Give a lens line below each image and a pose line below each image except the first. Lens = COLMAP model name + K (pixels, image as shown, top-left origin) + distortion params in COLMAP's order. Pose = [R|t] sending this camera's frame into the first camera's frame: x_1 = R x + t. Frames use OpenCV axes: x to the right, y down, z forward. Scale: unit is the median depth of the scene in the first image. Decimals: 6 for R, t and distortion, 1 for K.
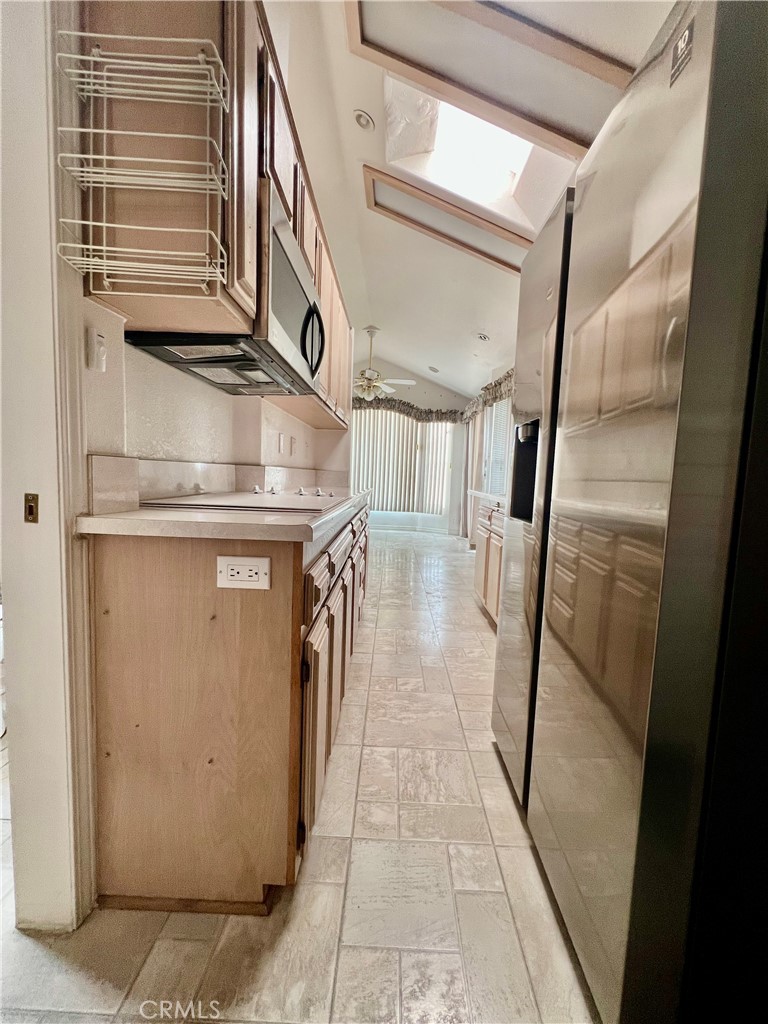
lens RADIAL K [[410.5, 0, 385.7], [0, 410.5, 509.0], [0, 0, 1]] dist [-0.001896, 0.000918]
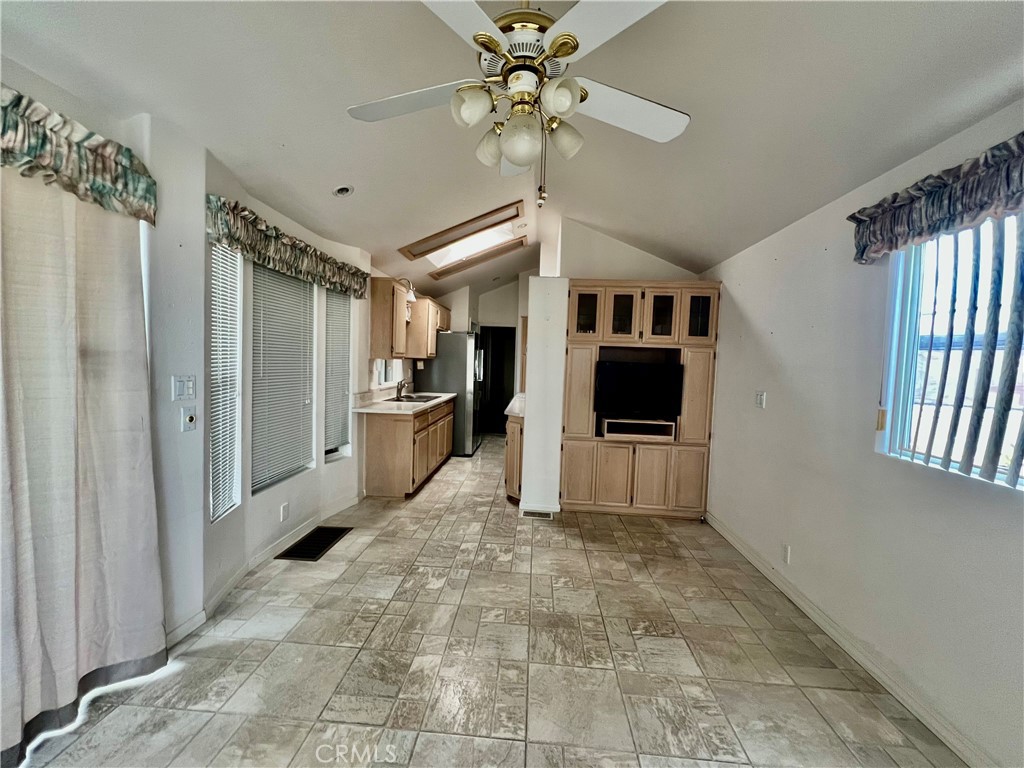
lens RADIAL K [[410.5, 0, 509.8], [0, 410.5, 382.9], [0, 0, 1]] dist [-0.001896, 0.000918]
pose [[-0.996306, -0.072983, 0.045247, -0.048791], [-0.066132, 0.988243, 0.137852, -0.151923], [-0.054776, 0.134350, -0.989419, 1.101052]]
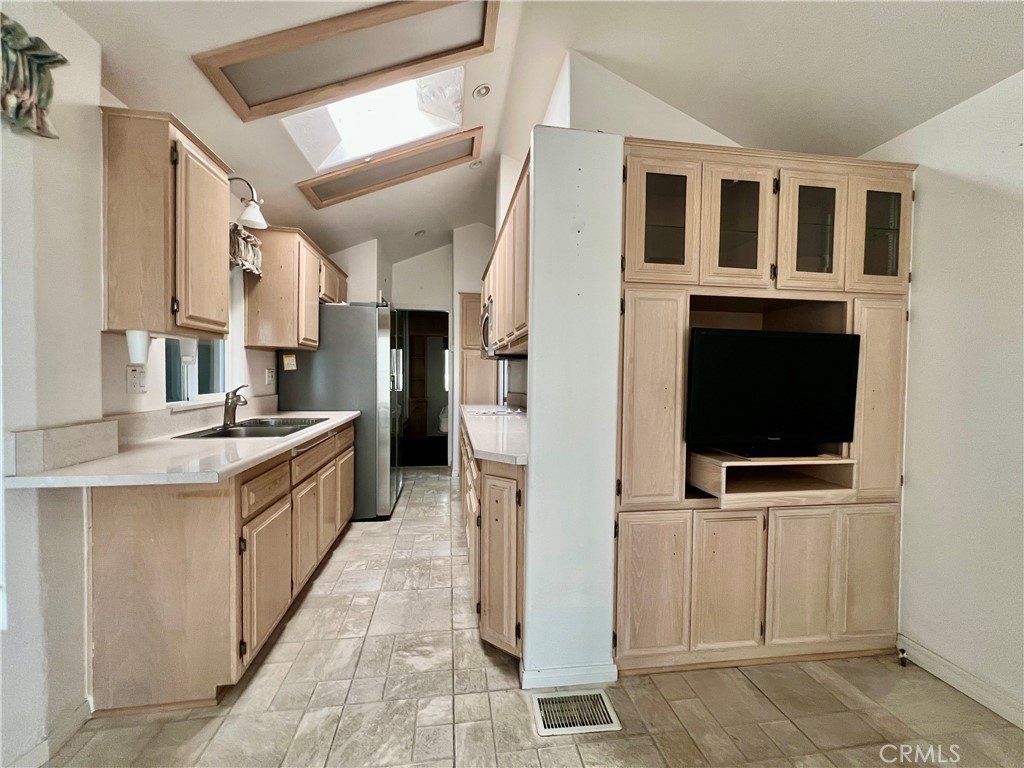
lens RADIAL K [[410.5, 0, 510.6], [0, 410.5, 383.9], [0, 0, 1]] dist [-0.001896, 0.000918]
pose [[-0.984664, -0.045191, -0.168508, 0.007730], [-0.062645, 0.993039, 0.099746, -0.095278], [0.162828, 0.108772, -0.980640, 0.756220]]
